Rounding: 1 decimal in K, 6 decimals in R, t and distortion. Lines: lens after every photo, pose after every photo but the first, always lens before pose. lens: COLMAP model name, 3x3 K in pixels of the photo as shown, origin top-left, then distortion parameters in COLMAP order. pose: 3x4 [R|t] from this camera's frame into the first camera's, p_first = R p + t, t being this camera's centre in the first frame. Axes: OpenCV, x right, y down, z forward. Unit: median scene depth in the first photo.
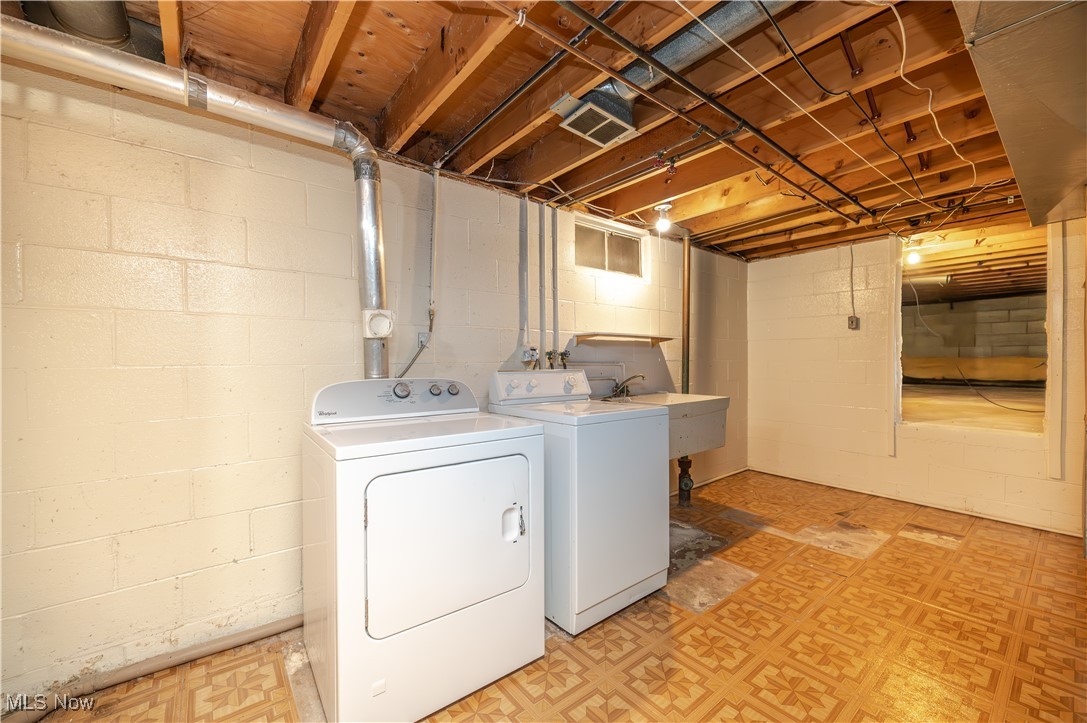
lens RADIAL K [[429.2, 0, 541.3], [0, 429.2, 362.9], [0, 0, 1]] dist [-0.003610, -0.000034]
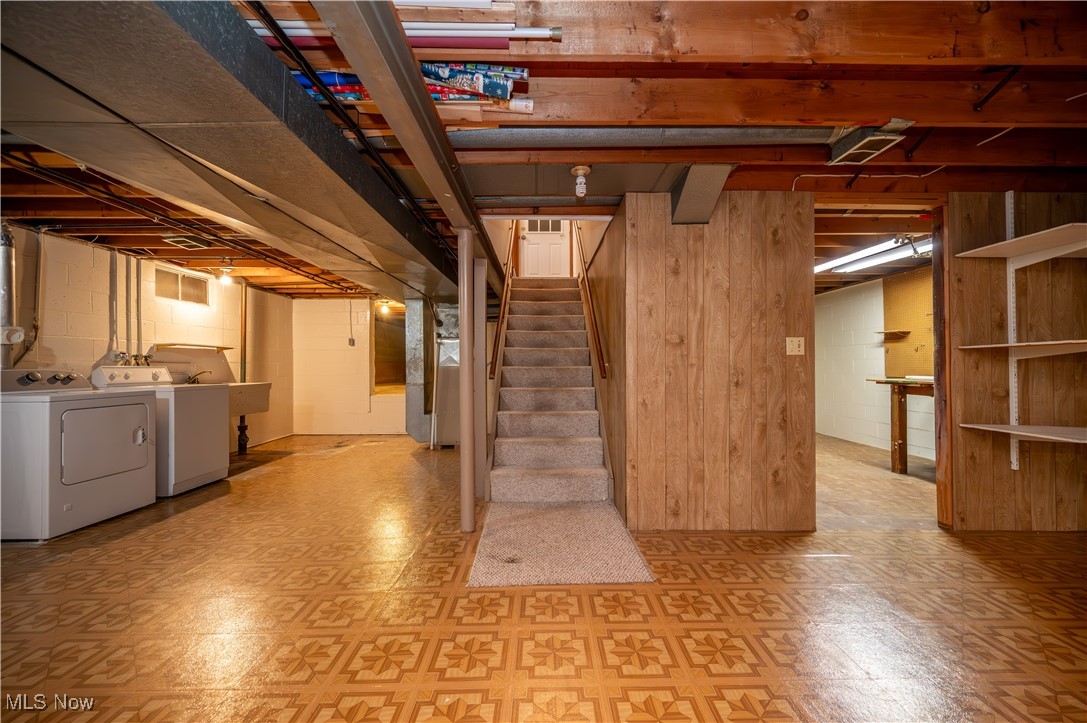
lens RADIAL K [[429.2, 0, 544.5], [0, 429.2, 363.6], [0, 0, 1]] dist [-0.003610, -0.000034]
pose [[0.613344, 0.003420, 0.789808, -0.243114], [0.007238, 0.999924, -0.009951, 0.025396], [-0.789783, 0.011820, 0.613273, -0.897146]]
